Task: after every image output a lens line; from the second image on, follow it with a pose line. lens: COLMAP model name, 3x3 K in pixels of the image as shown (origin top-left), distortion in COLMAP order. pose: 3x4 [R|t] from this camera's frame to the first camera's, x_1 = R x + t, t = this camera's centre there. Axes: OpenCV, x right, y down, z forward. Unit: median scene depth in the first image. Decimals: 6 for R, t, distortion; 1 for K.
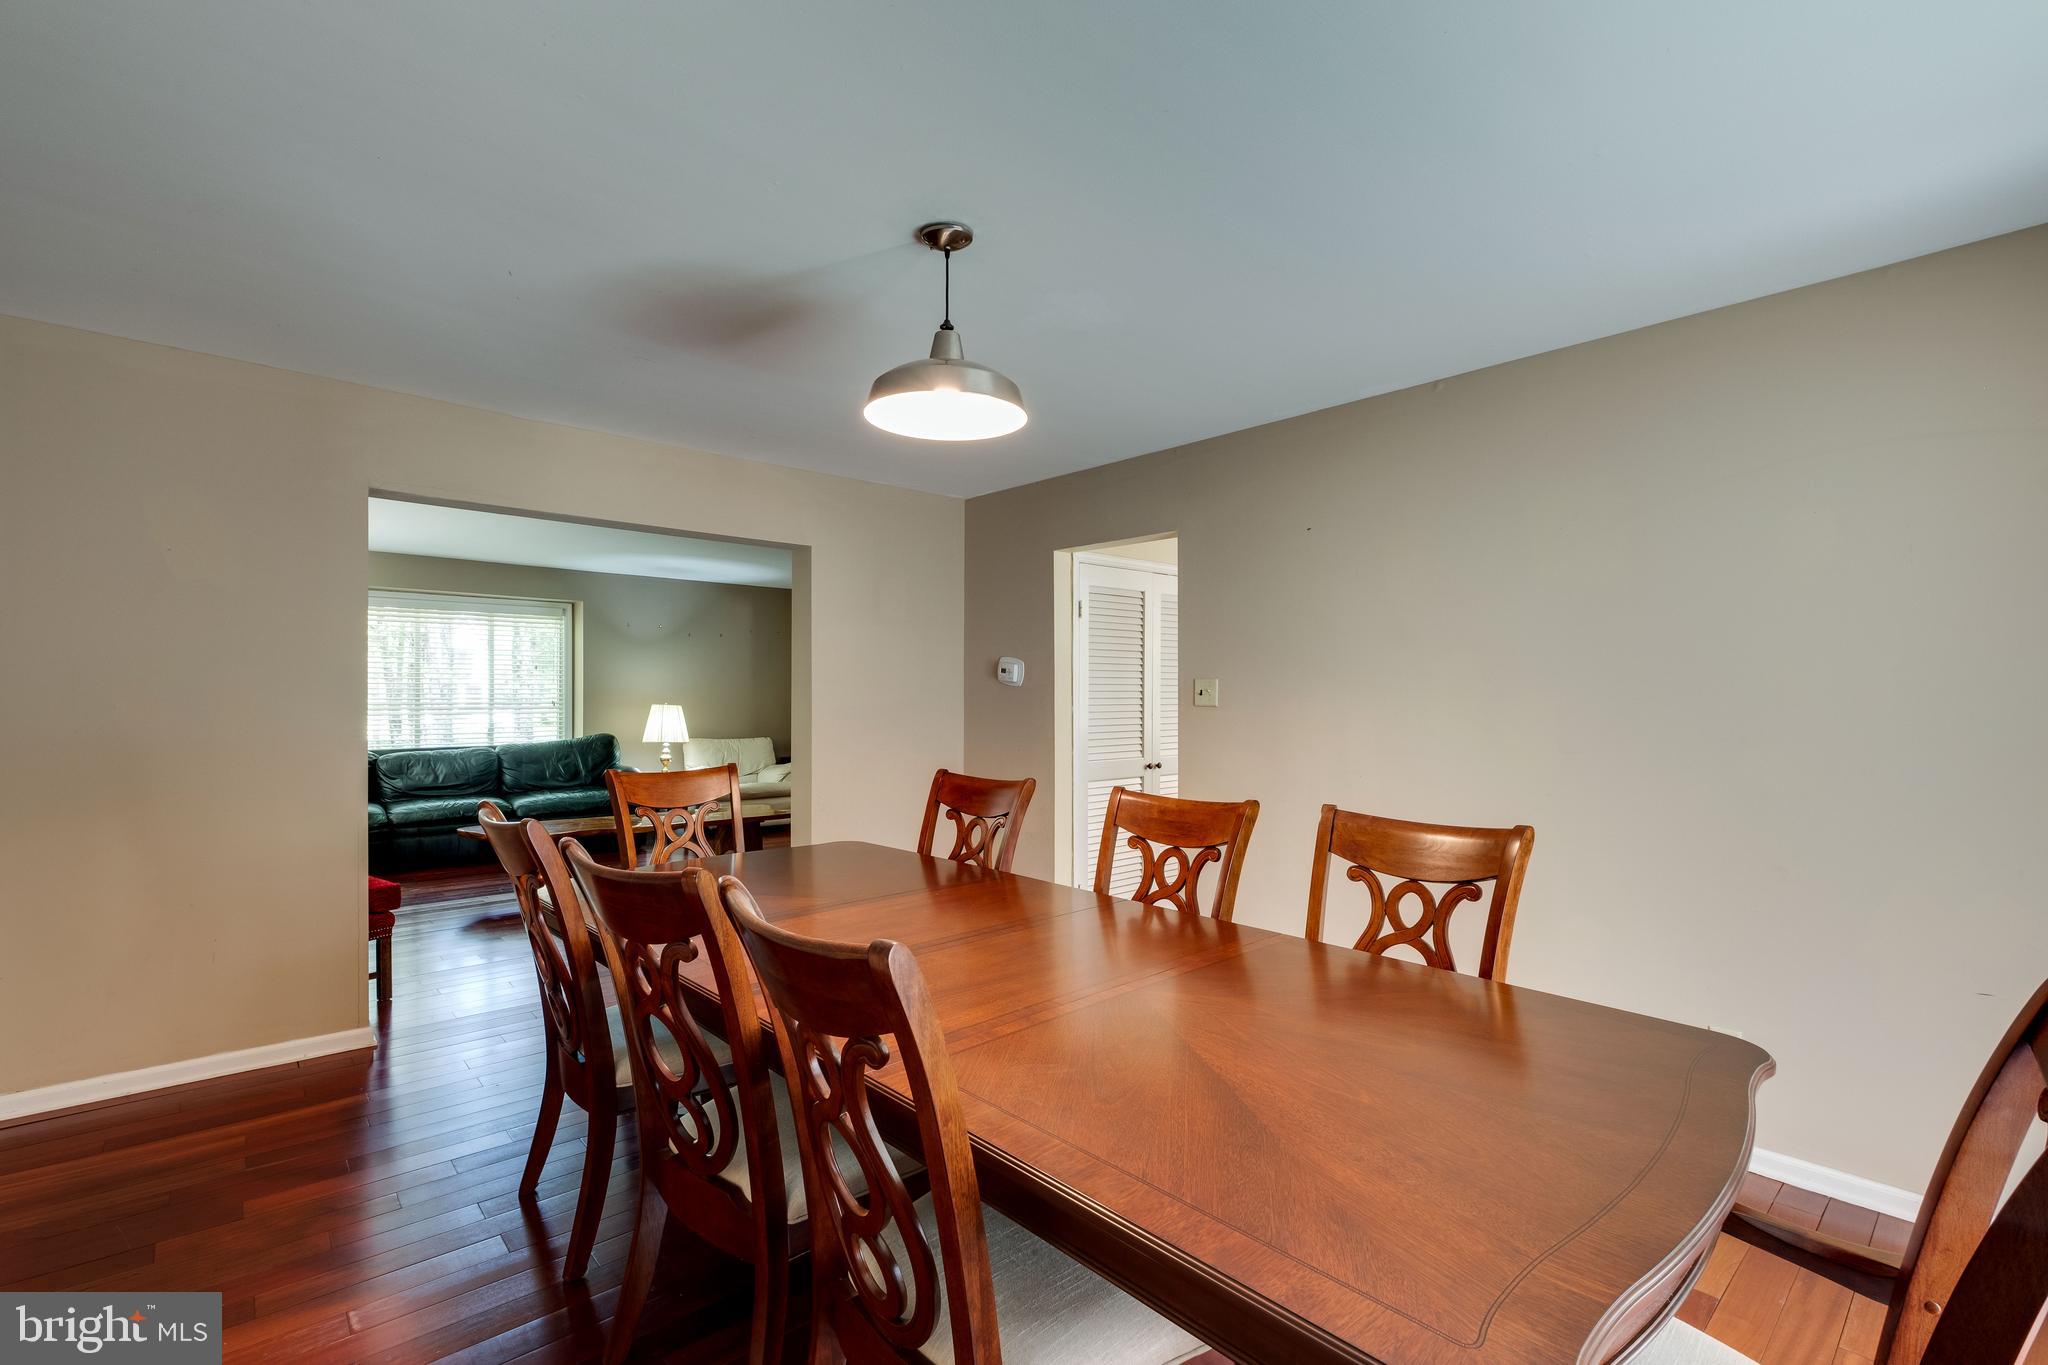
lens RADIAL K [[908.1, 0, 1021.6], [0, 908.1, 694.1], [0, 0, 1]] dist [-0.002302, -0.000214]
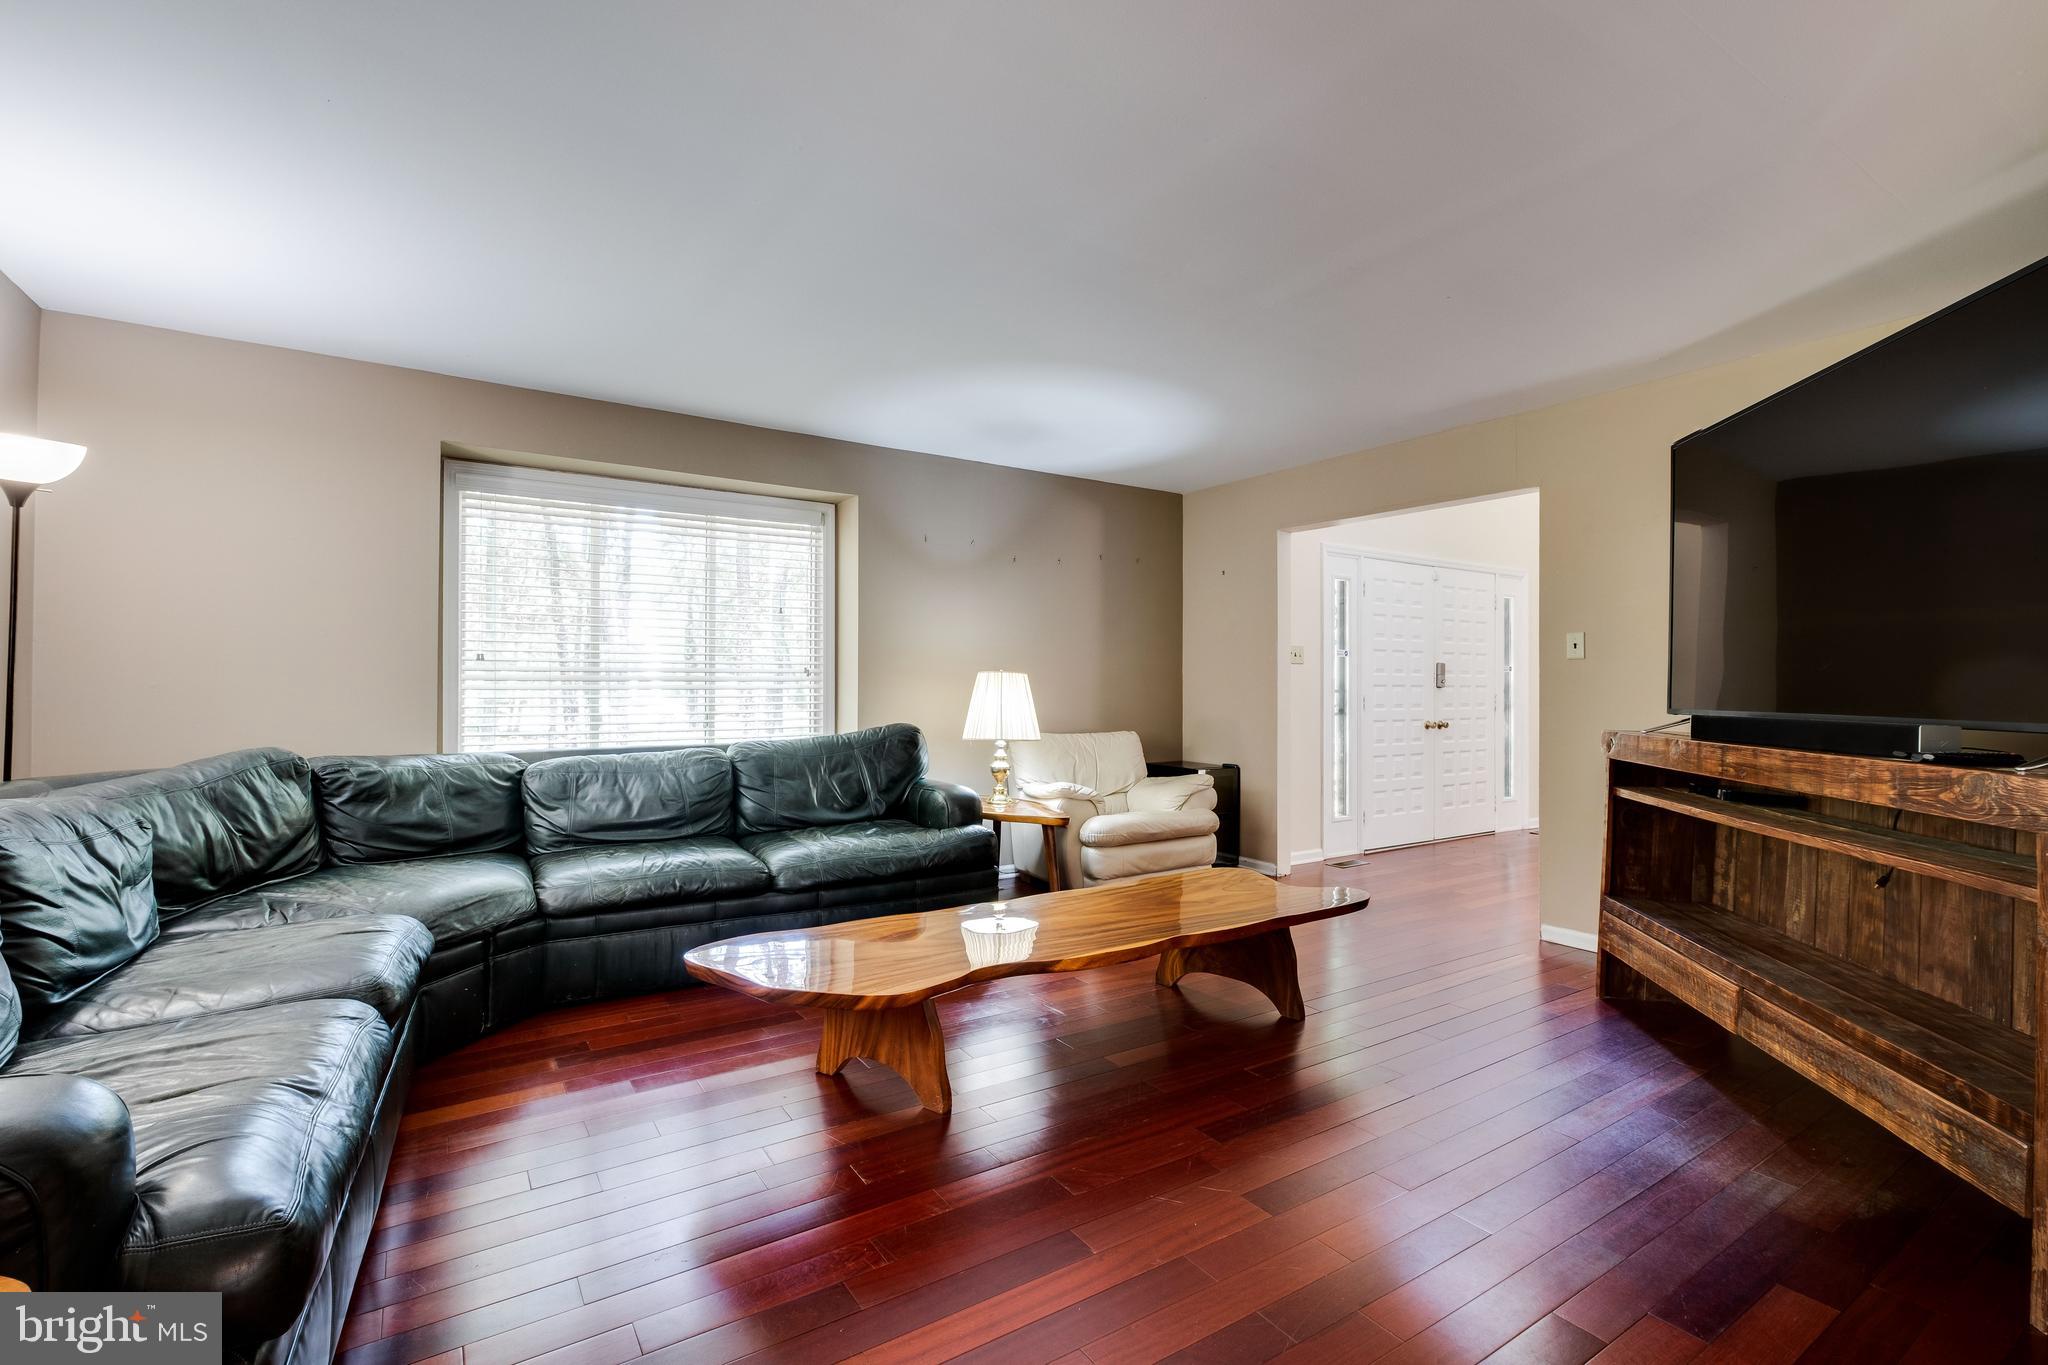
lens RADIAL K [[892.0, 0, 1004.4], [0, 892.0, 679.8], [0, 0, 1]] dist [-0.003122, -0.000302]
pose [[0.987585, -0.007411, -0.156910, -0.327875], [0.005248, 0.999885, -0.014194, 0.025963], [0.156998, 0.013194, 0.987511, 0.492970]]
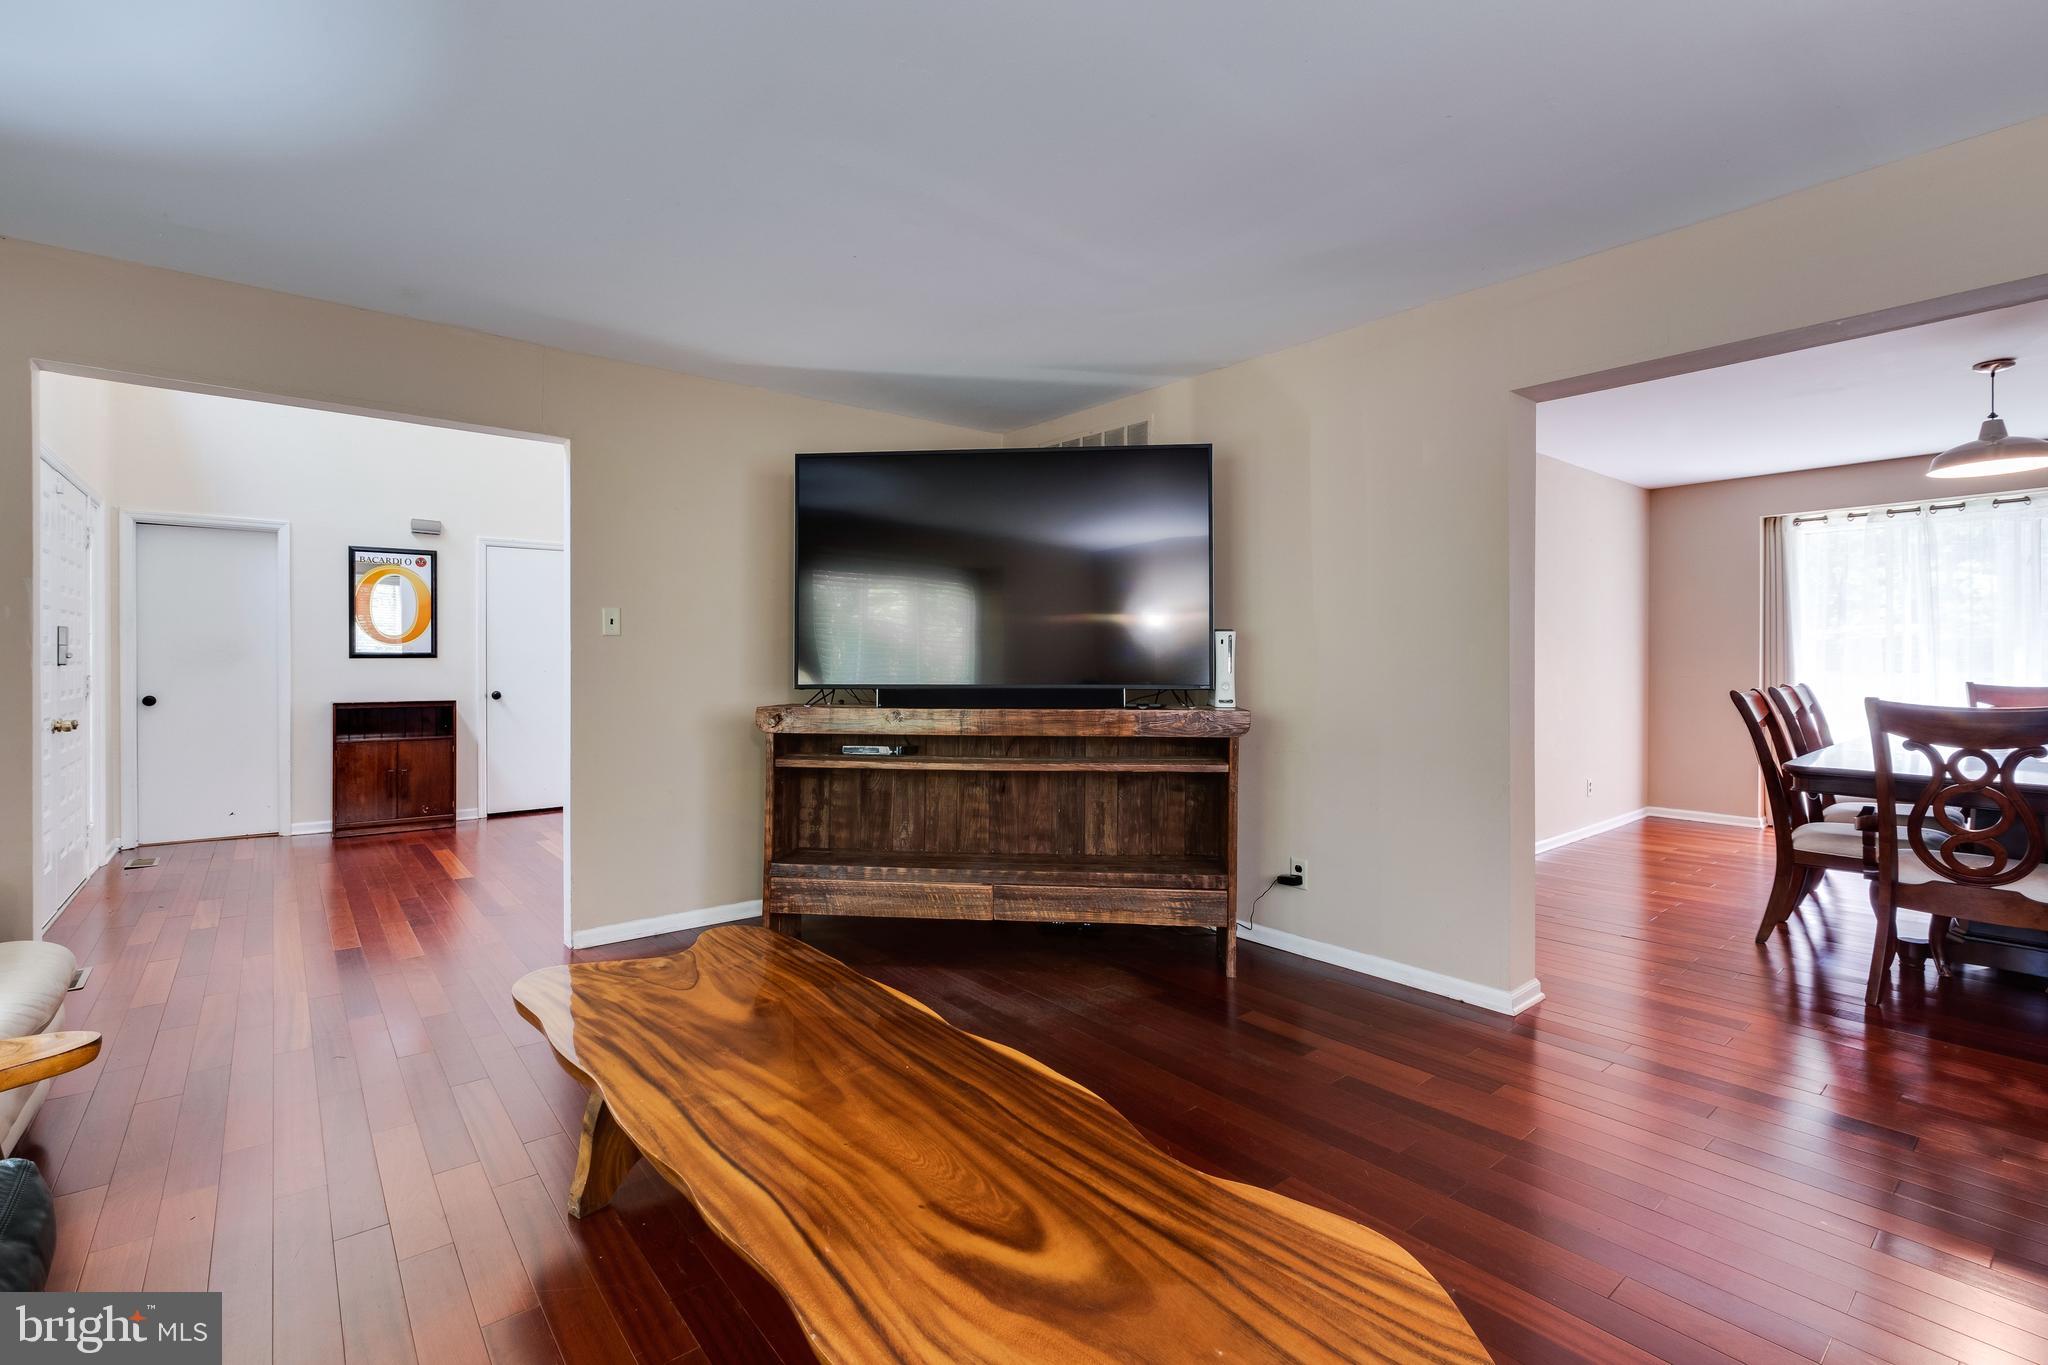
lens RADIAL K [[885.8, 0, 1023.7], [0, 885.8, 653.0], [0, 0, 1]] dist [-0.002052, -0.000169]
pose [[0.063807, 0.000355, 0.997962, -0.620858], [0.005176, 0.999986, -0.000686, 0.017128], [-0.997949, 0.005209, 0.063804, 0.900672]]
